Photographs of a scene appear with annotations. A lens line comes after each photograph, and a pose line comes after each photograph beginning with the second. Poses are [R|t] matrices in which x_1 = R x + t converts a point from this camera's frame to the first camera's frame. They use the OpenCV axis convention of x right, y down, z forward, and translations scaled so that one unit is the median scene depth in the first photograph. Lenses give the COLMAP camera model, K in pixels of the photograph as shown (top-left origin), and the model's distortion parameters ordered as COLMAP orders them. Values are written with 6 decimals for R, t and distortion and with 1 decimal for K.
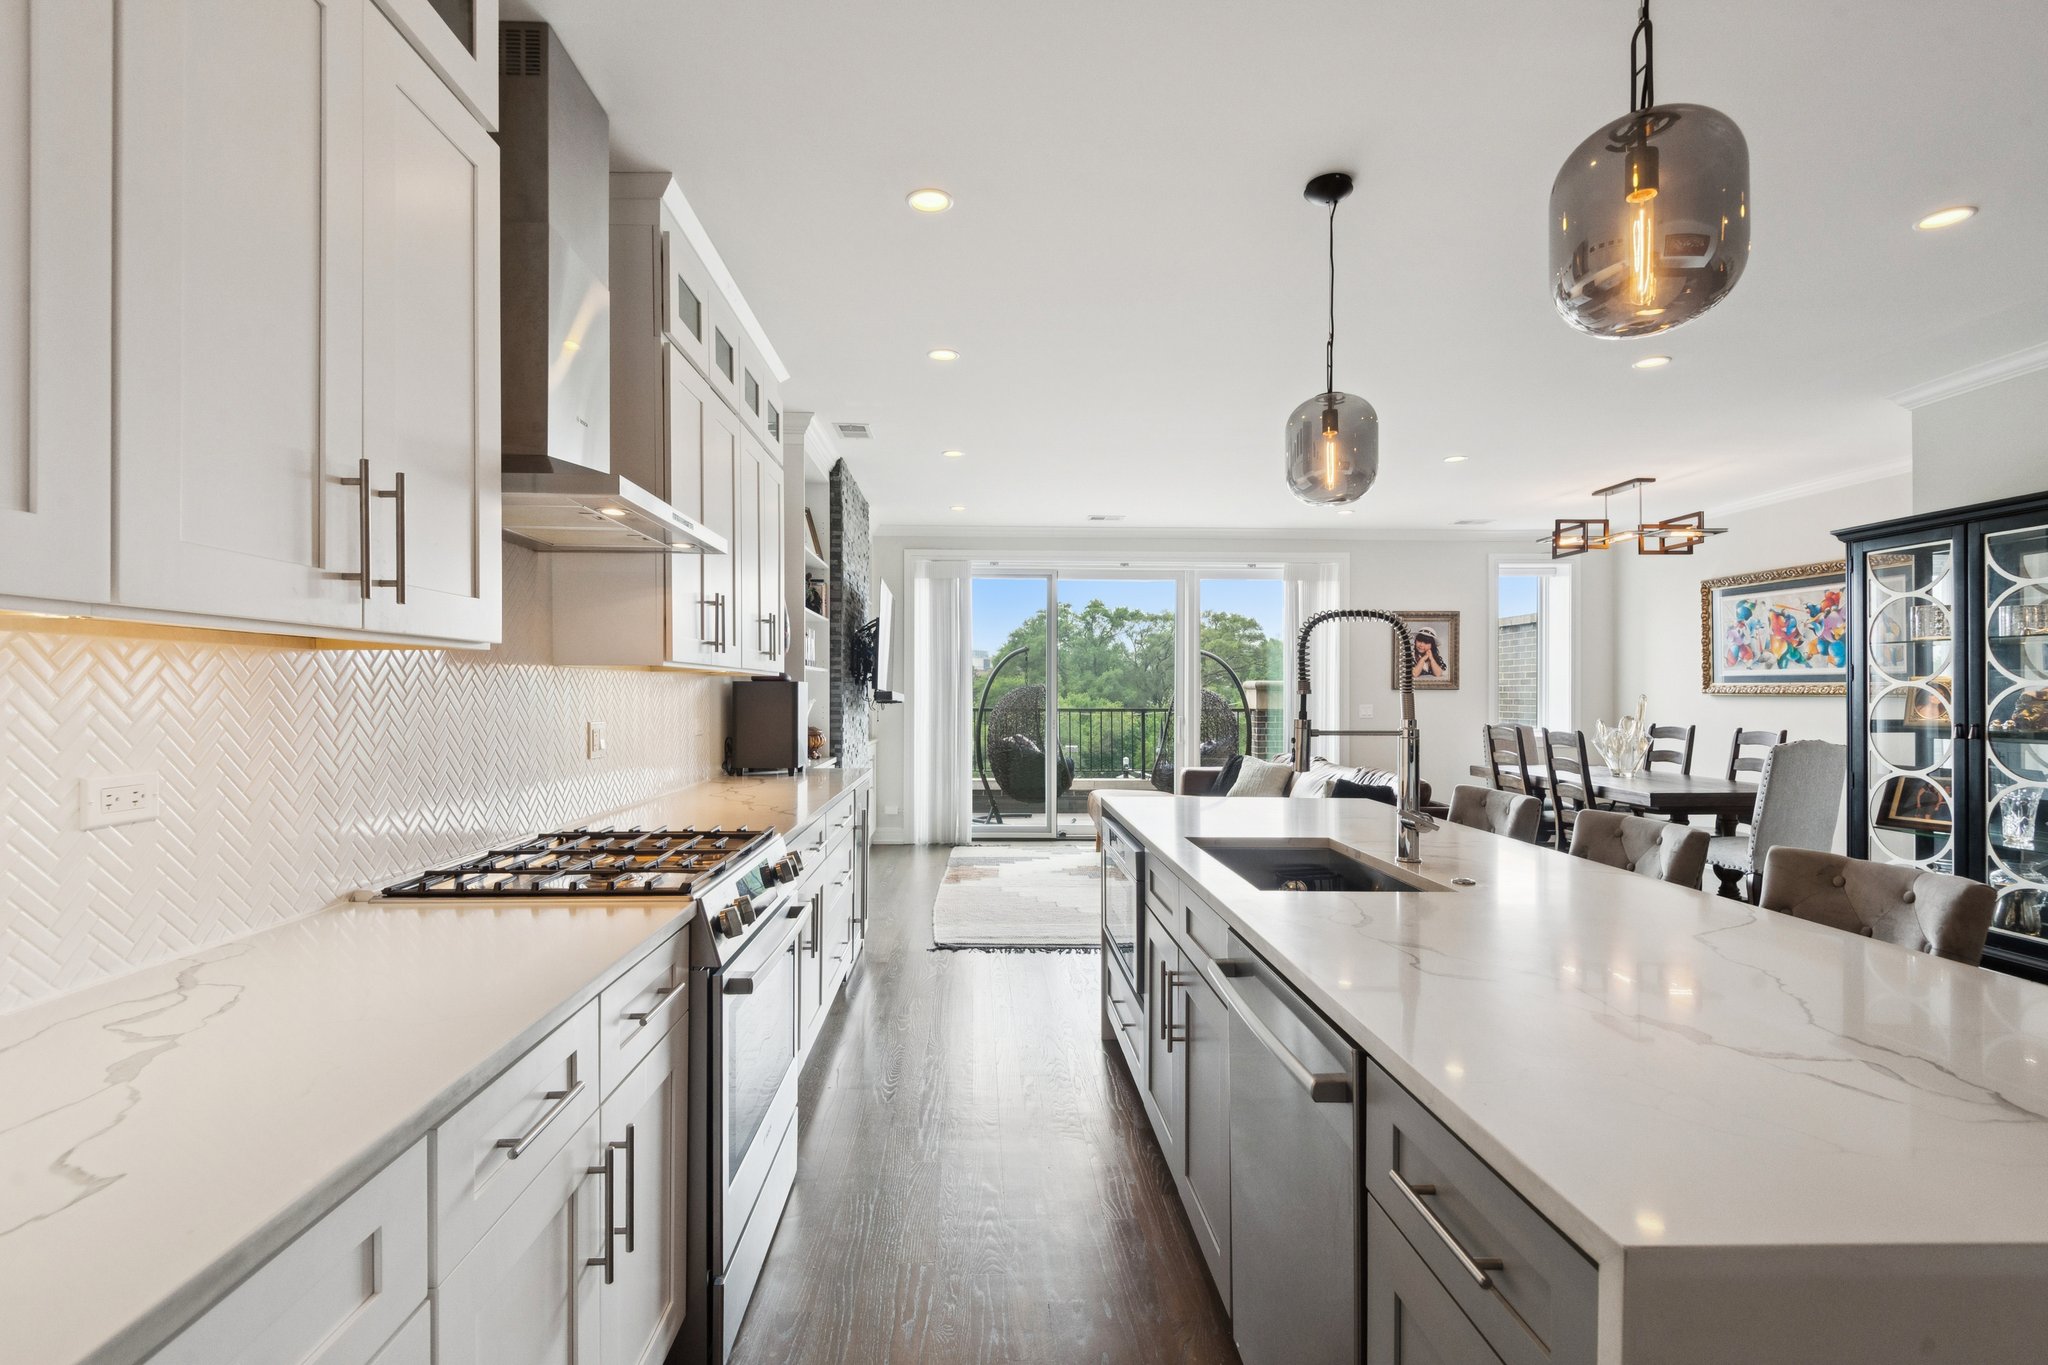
lens RADIAL K [[932.4, 0, 1008.3], [0, 932.4, 682.6], [0, 0, 1]] dist [0.034907, -0.023399]
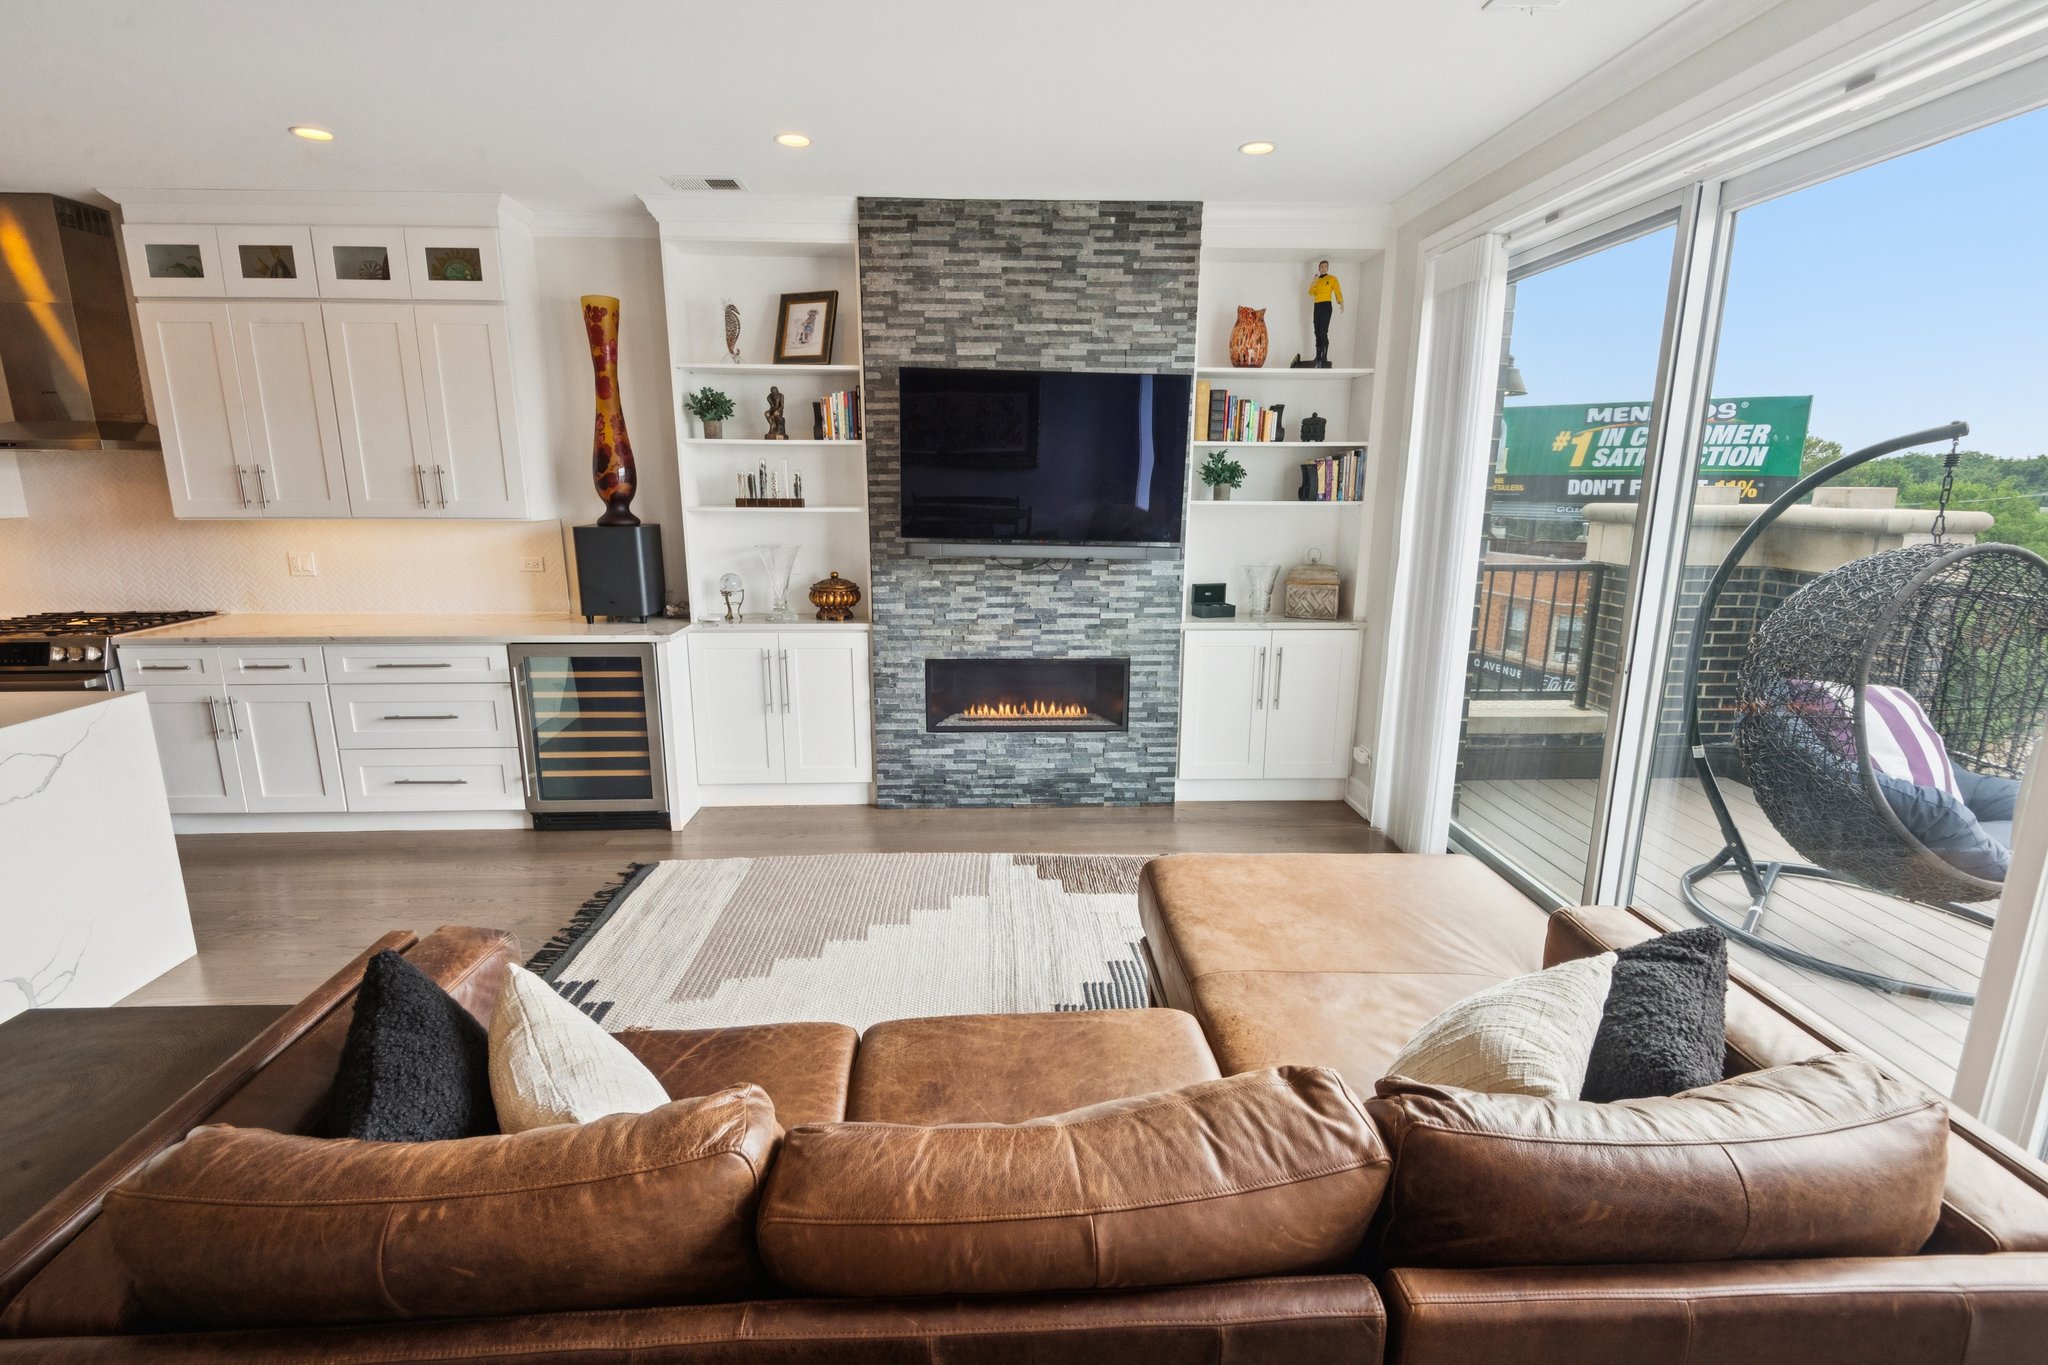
lens RADIAL K [[926.1, 0, 1004.8], [0, 926.1, 677.4], [0, 0, 1]] dist [0.067181, -0.063014]
pose [[0.001989, 0.208762, -0.977965, 0.512142], [0.006454, 0.977943, 0.208770, -0.032542], [0.999977, -0.006727, 0.000597, 0.981200]]
